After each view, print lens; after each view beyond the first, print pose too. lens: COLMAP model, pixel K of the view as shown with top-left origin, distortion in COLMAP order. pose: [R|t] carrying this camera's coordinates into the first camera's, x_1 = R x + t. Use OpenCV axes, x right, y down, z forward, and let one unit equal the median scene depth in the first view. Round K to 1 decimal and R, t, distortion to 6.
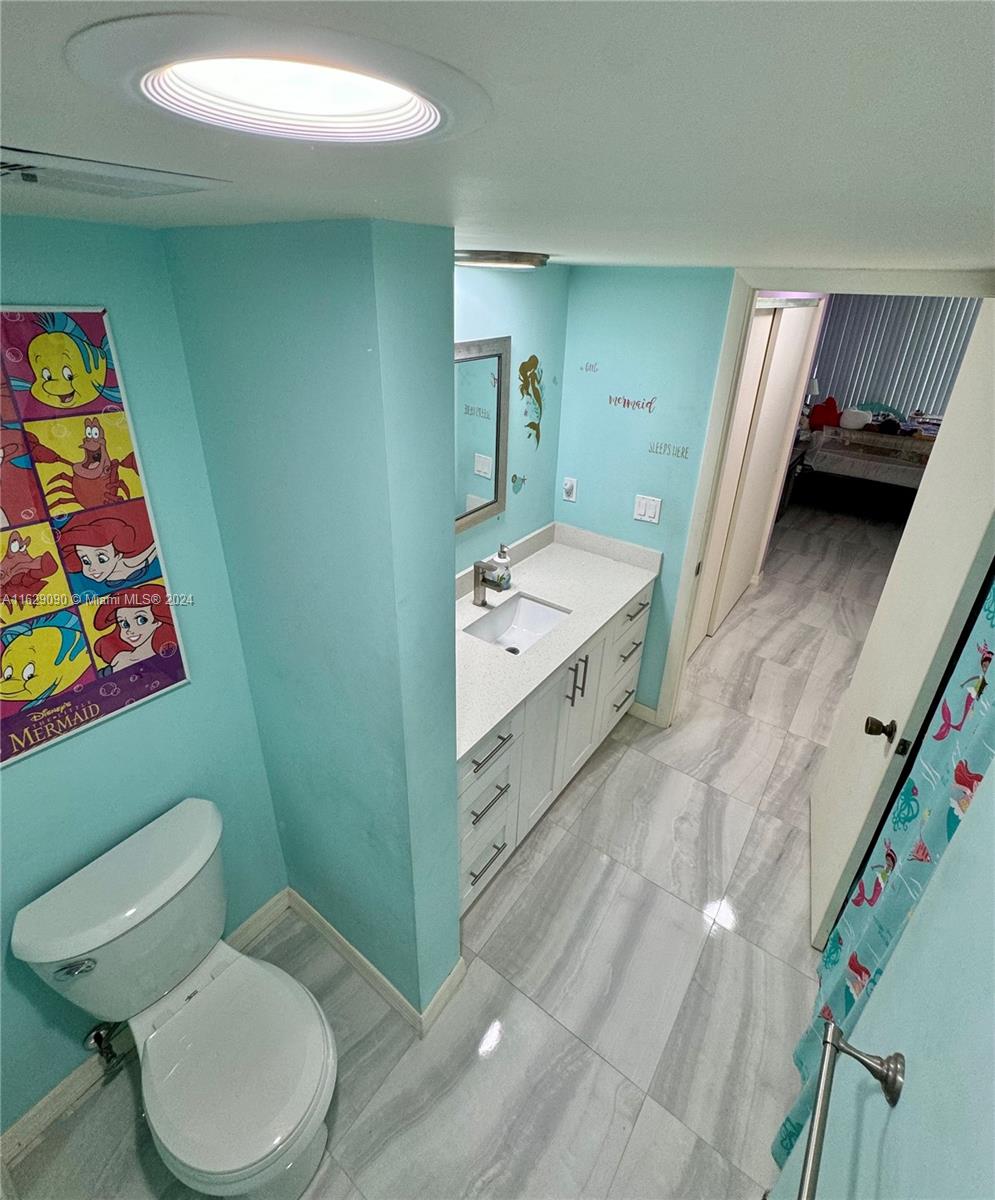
lens RADIAL K [[582.8, 0, 497.5], [0, 582.8, 600.0], [0, 0, 1]] dist [-0.000435, -0.000112]
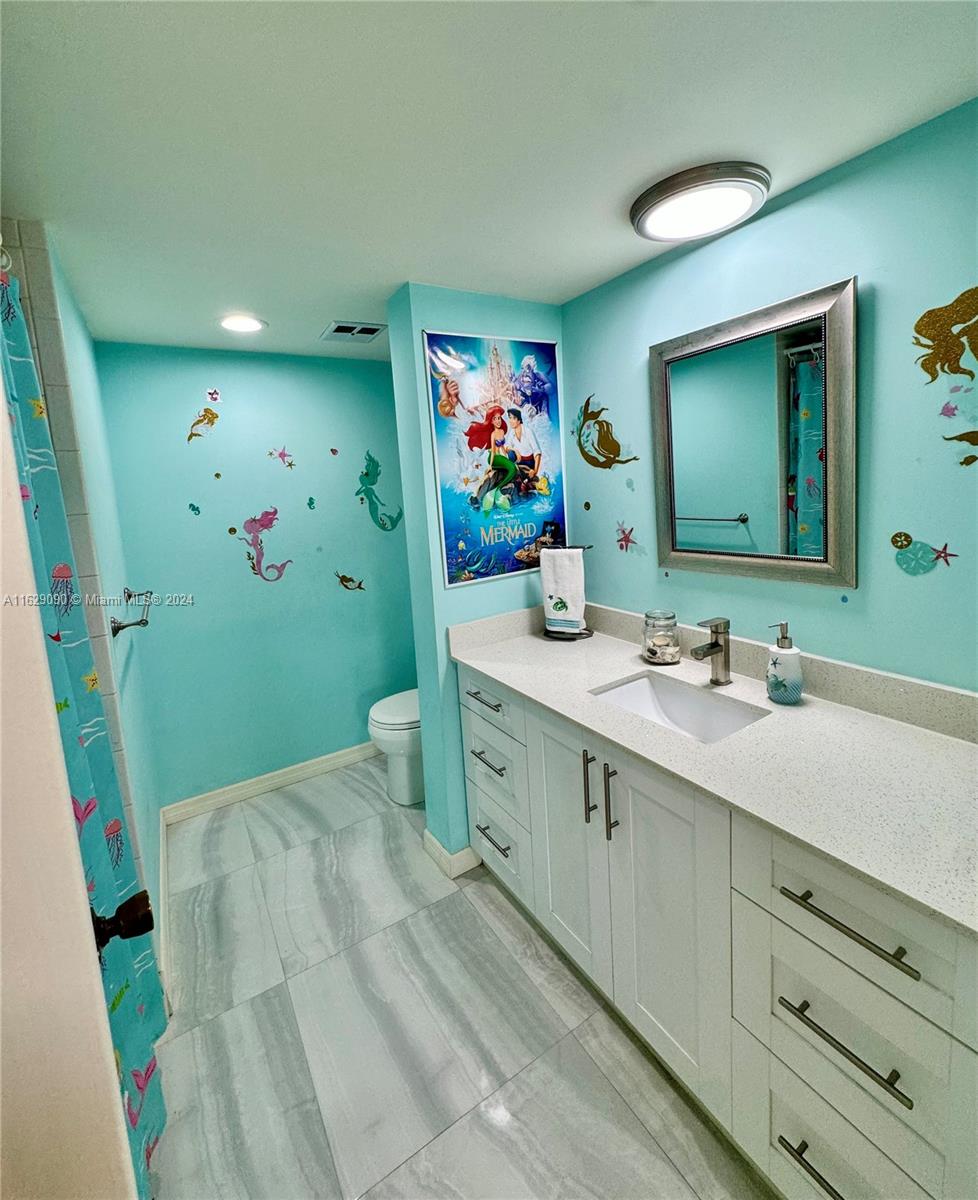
lens RADIAL K [[526.8, 0, 489.0], [0, 526.8, 600.0], [0, 0, 1]] dist [-0.001498, -0.000385]
pose [[-0.401850, 0.175977, -0.898637, 0.634382], [-0.409212, 0.843407, 0.348152, -0.184648], [0.819184, 0.507638, -0.266911, 0.890770]]
